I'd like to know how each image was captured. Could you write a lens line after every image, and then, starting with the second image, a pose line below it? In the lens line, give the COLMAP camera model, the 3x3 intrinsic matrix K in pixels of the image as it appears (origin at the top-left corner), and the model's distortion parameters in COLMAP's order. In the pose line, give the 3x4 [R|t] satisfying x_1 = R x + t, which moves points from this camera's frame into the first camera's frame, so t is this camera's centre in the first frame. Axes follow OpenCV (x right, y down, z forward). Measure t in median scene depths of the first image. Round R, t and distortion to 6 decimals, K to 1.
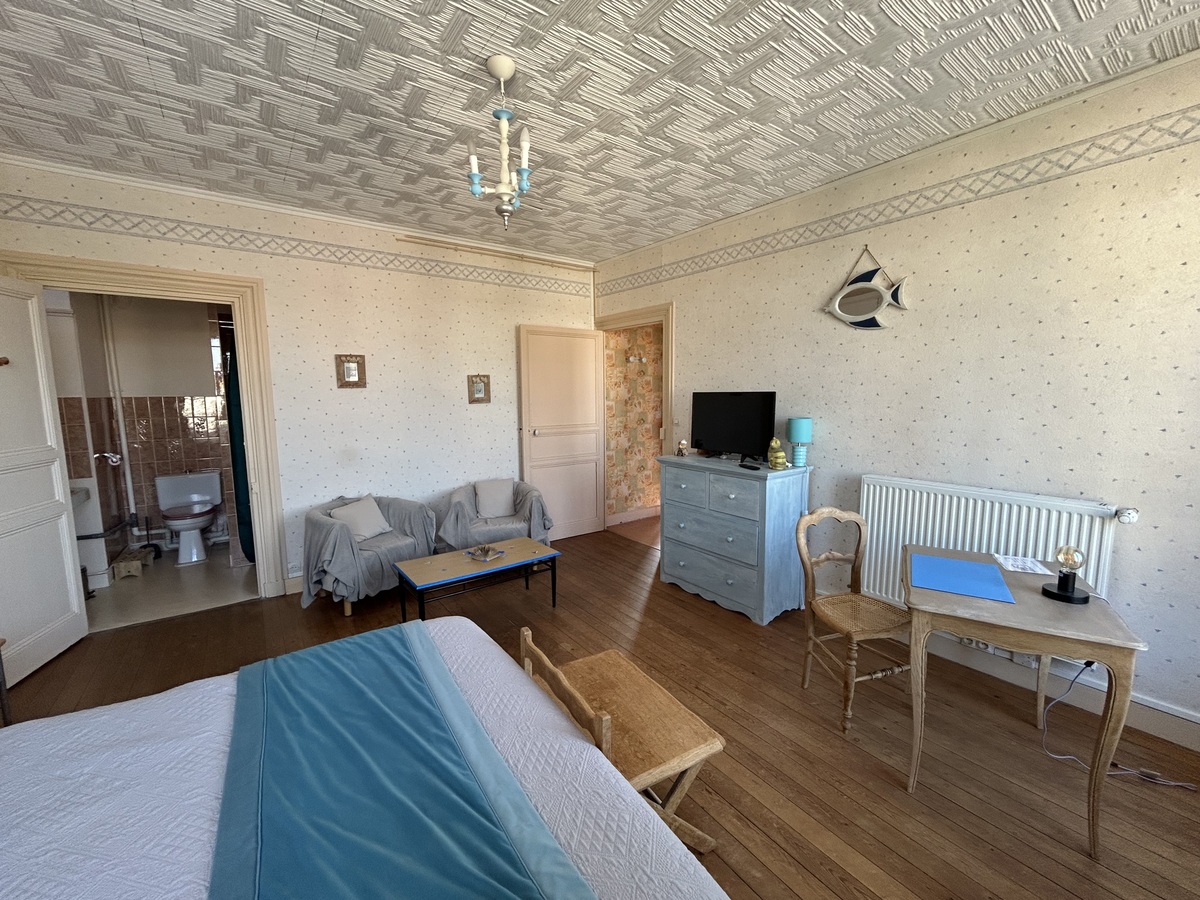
lens RADIAL K [[488.0, 0, 594.7], [0, 488.0, 449.8], [0, 0, 1]] dist [-0.008702, 0.000211]
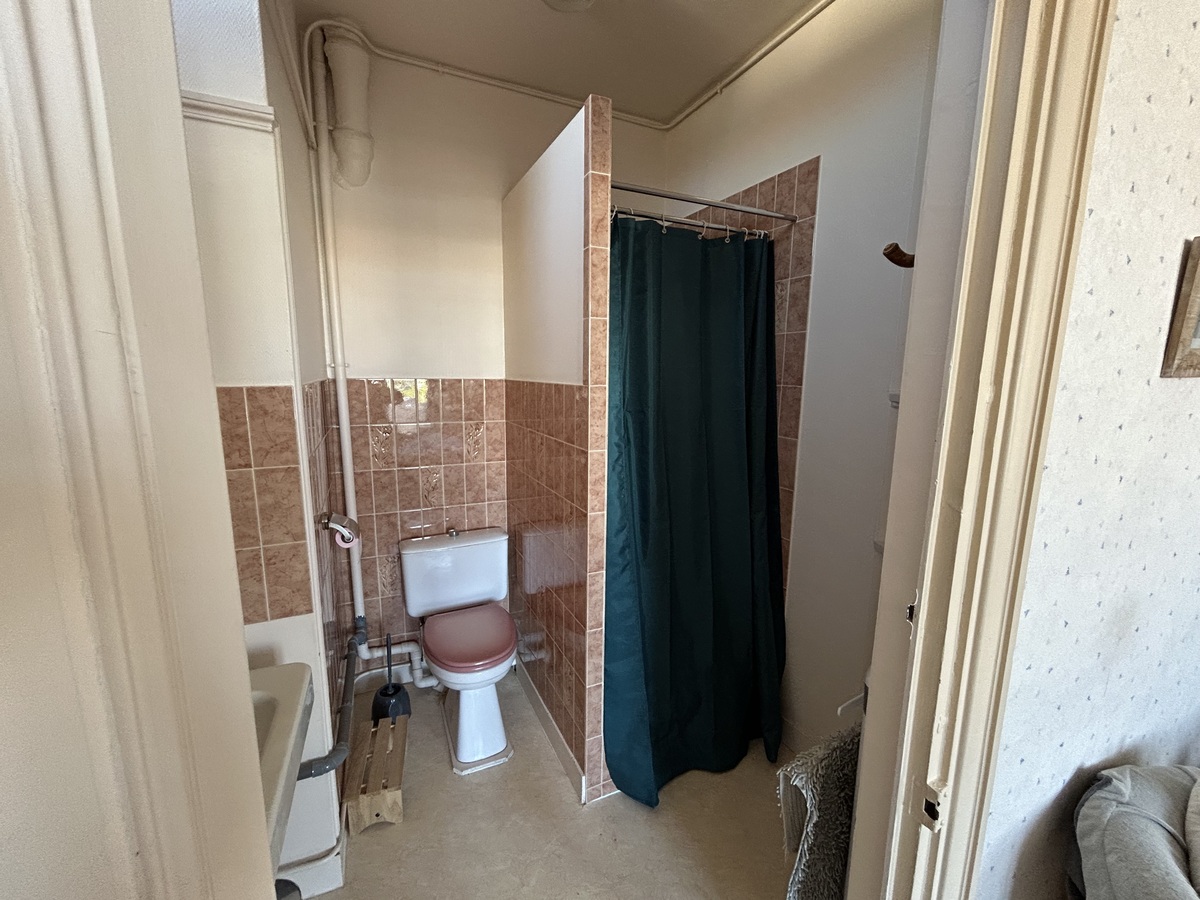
lens RADIAL K [[488.0, 0, 601.0], [0, 488.0, 452.5], [0, 0, 1]] dist [-0.008702, 0.000211]
pose [[0.981720, 0.054080, -0.182484, -0.651378], [-0.044870, 0.997520, 0.054233, -0.074837], [0.184964, -0.045054, 0.981712, 0.584643]]
